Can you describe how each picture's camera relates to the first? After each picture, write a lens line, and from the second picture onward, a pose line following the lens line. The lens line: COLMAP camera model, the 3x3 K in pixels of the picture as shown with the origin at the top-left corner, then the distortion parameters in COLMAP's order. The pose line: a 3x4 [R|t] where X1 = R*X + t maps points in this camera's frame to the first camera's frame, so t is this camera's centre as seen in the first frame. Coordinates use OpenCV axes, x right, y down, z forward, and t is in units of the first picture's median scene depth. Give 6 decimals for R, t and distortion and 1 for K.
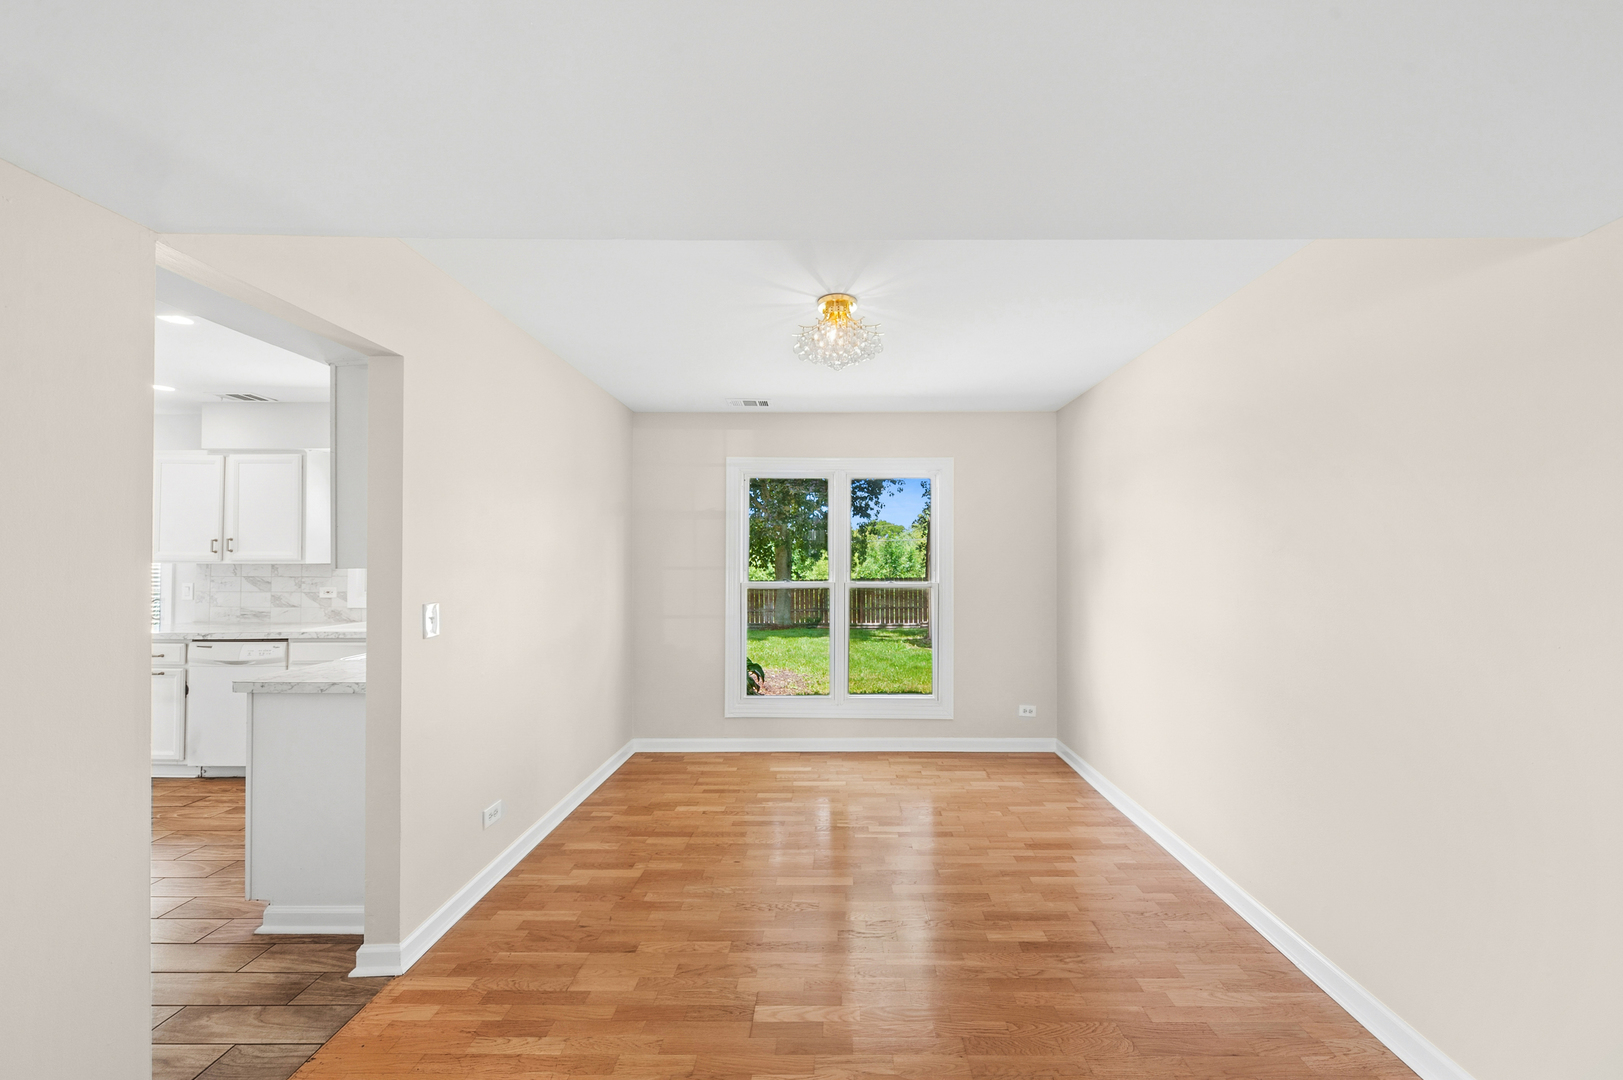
lens RADIAL K [[608.3, 0, 842.9], [0, 608.3, 551.3], [0, 0, 1]] dist [-0.010610, 0.000015]
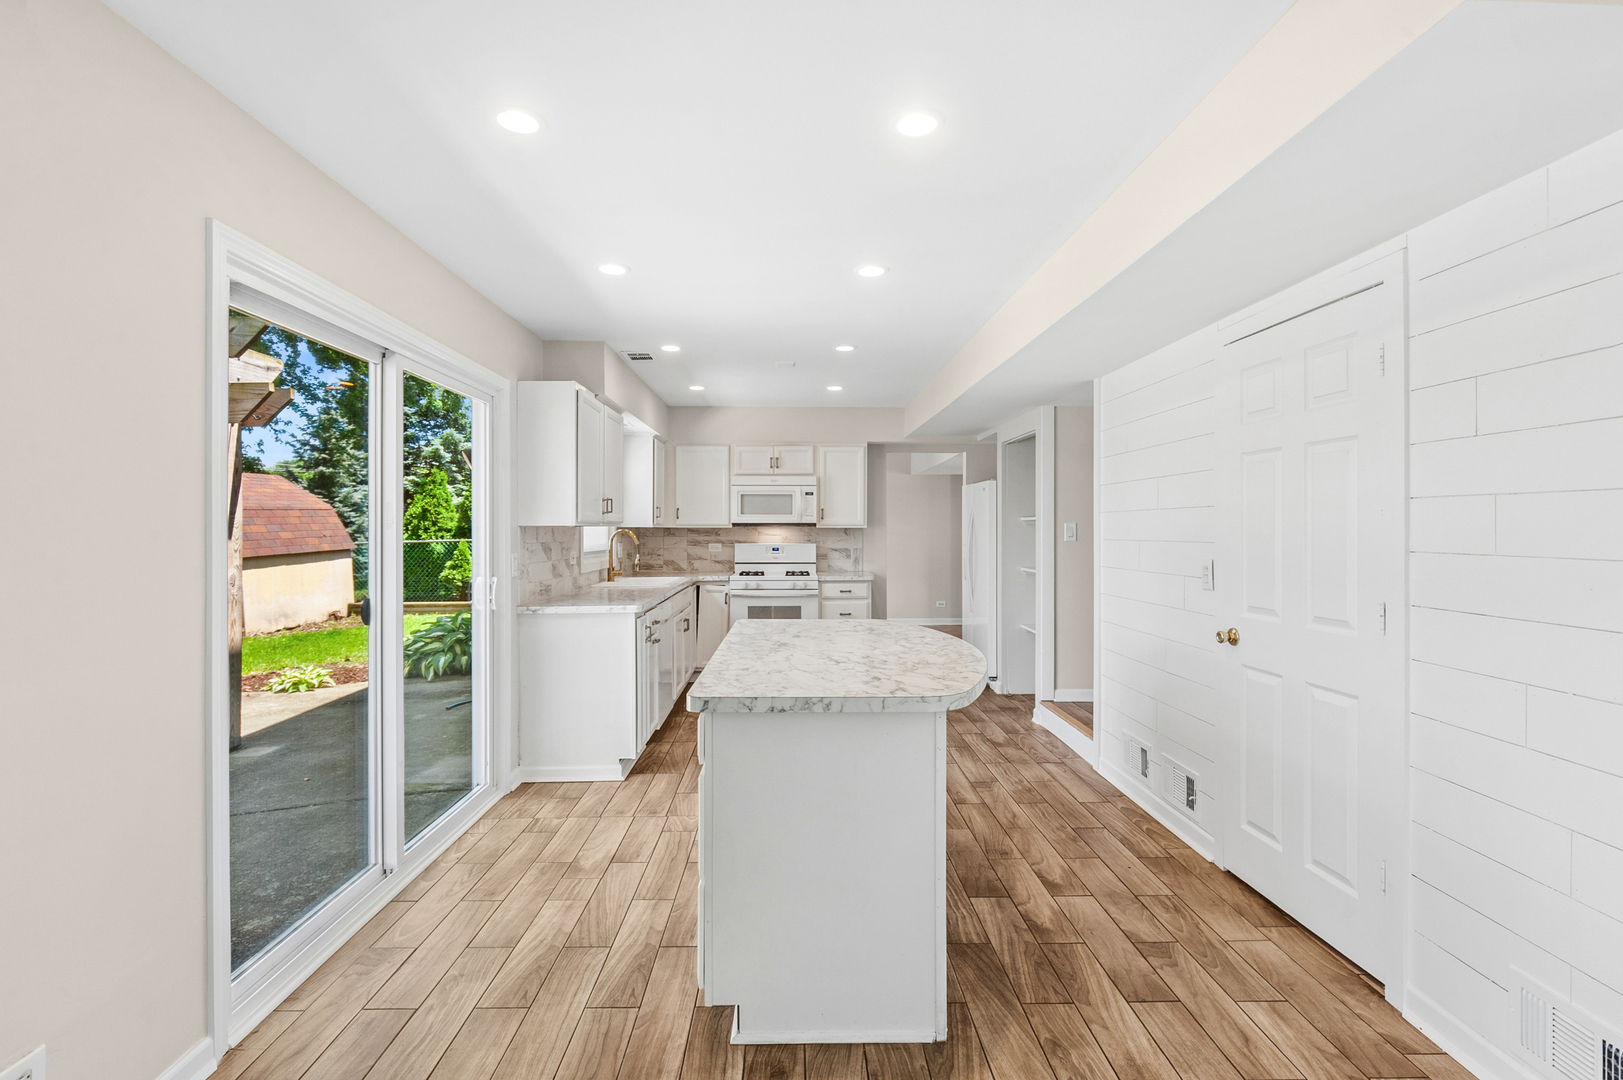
lens RADIAL K [[743.6, 0, 809.0], [0, 743.6, 529.4], [0, 0, 1]] dist [-0.000094, -0.000004]
pose [[-0.019347, -0.000245, 0.999813, -2.033427], [-0.013263, 0.999912, -0.000011, 0.020467], [-0.999725, -0.013261, -0.019348, 0.682320]]
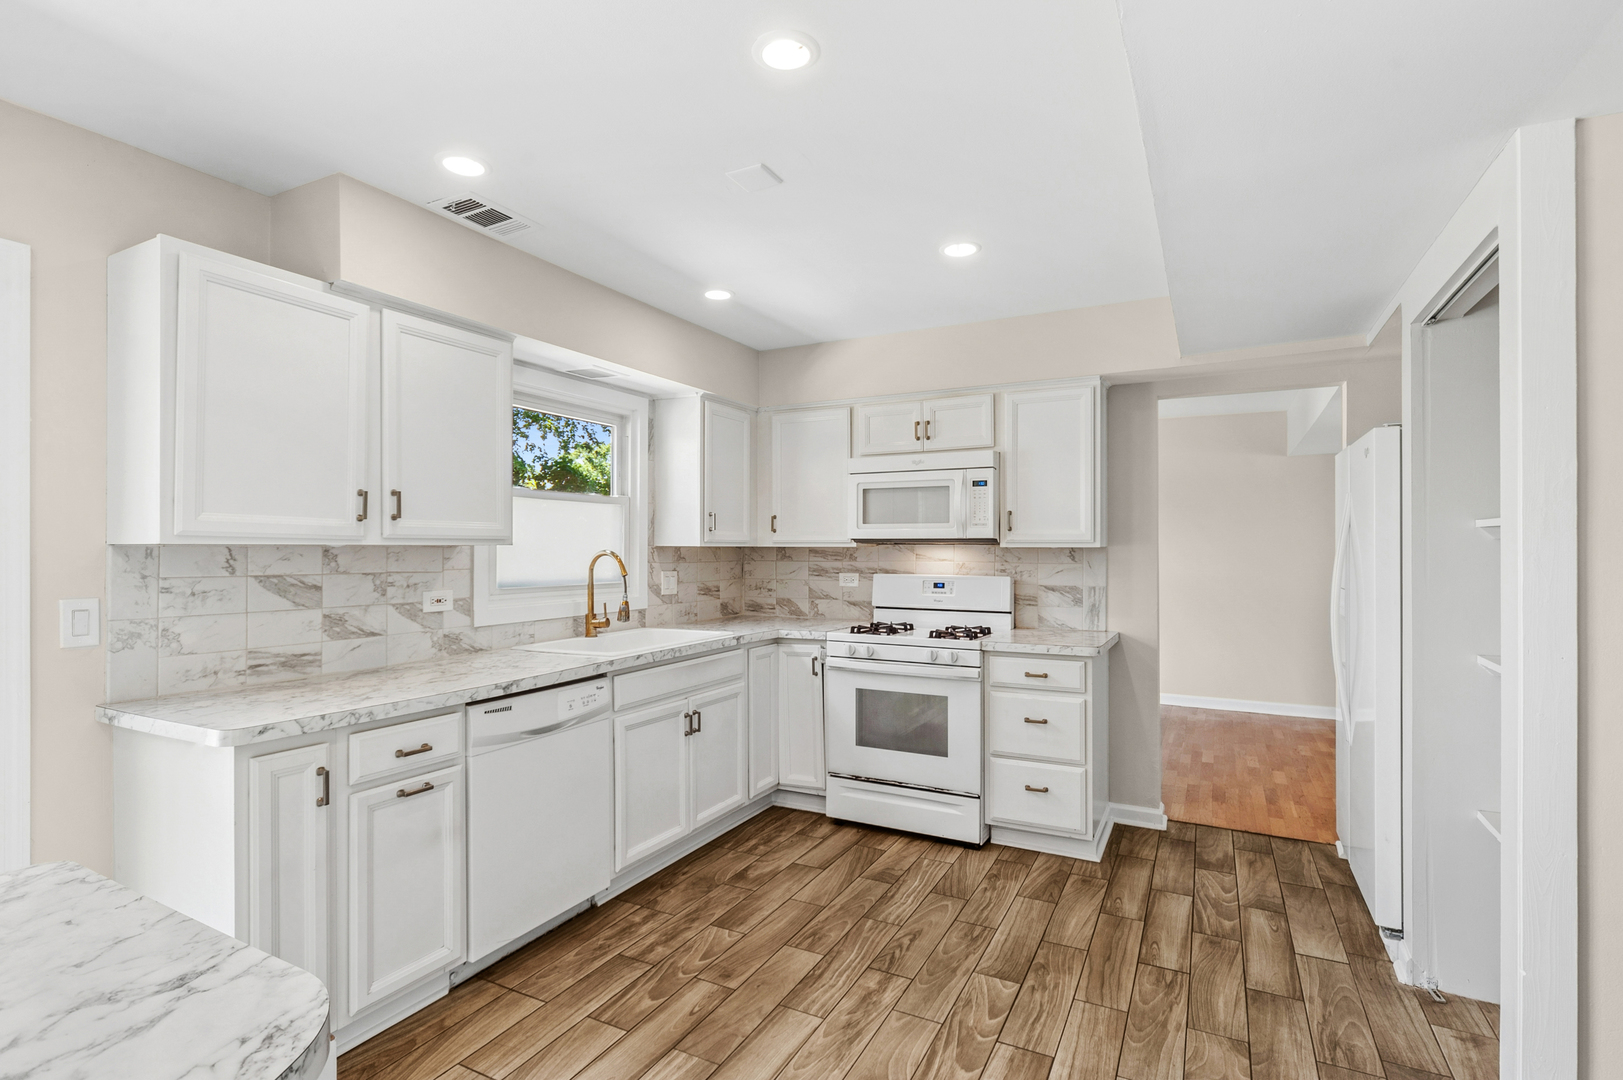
lens RADIAL K [[783.6, 0, 811.5], [0, 783.6, 540.0], [0, 0, 1]] dist [-0.002202, -0.000338]
pose [[0.466687, 0.008625, 0.884381, -1.334318], [-0.011991, 0.999922, -0.003424, 0.014112], [-0.884341, -0.009007, 0.466754, 0.408947]]
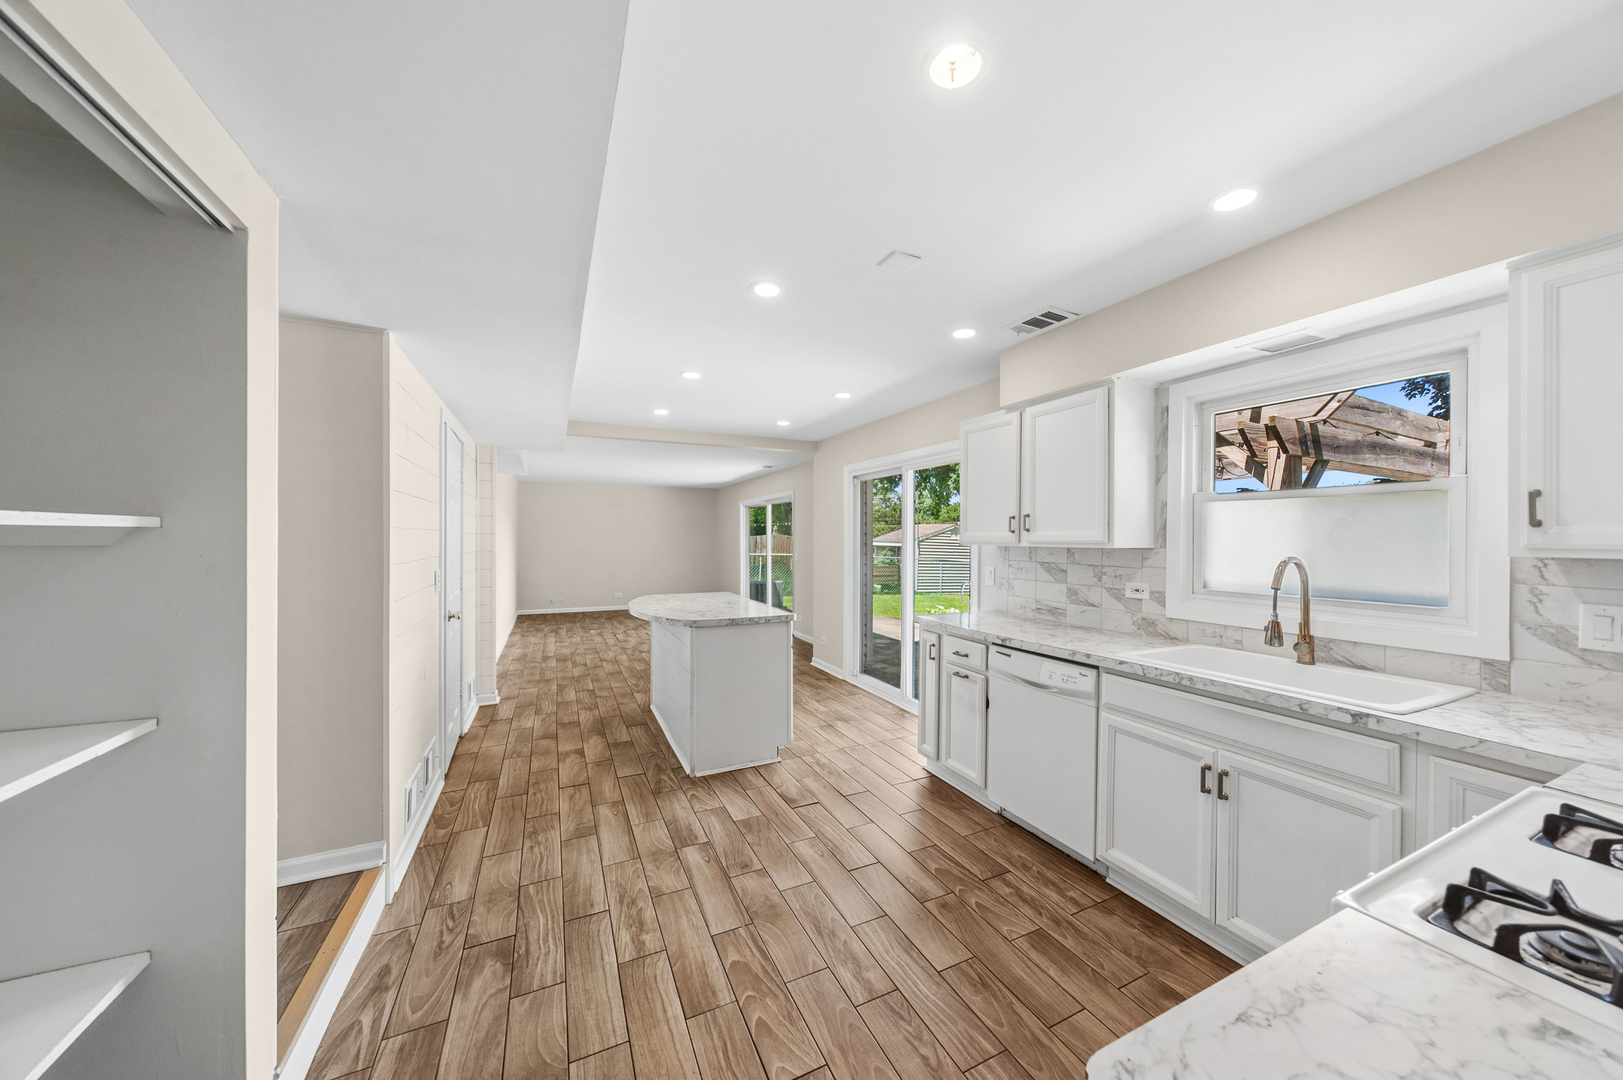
lens RADIAL K [[560.5, 0, 828.9], [0, 560.5, 538.7], [0, 0, 1]] dist [-0.000184, -0.000004]
pose [[0.436887, 0.002444, -0.899513, -0.448523], [0.007329, 0.999953, 0.006276, 0.003496], [0.899486, -0.009334, 0.436849, 0.423777]]
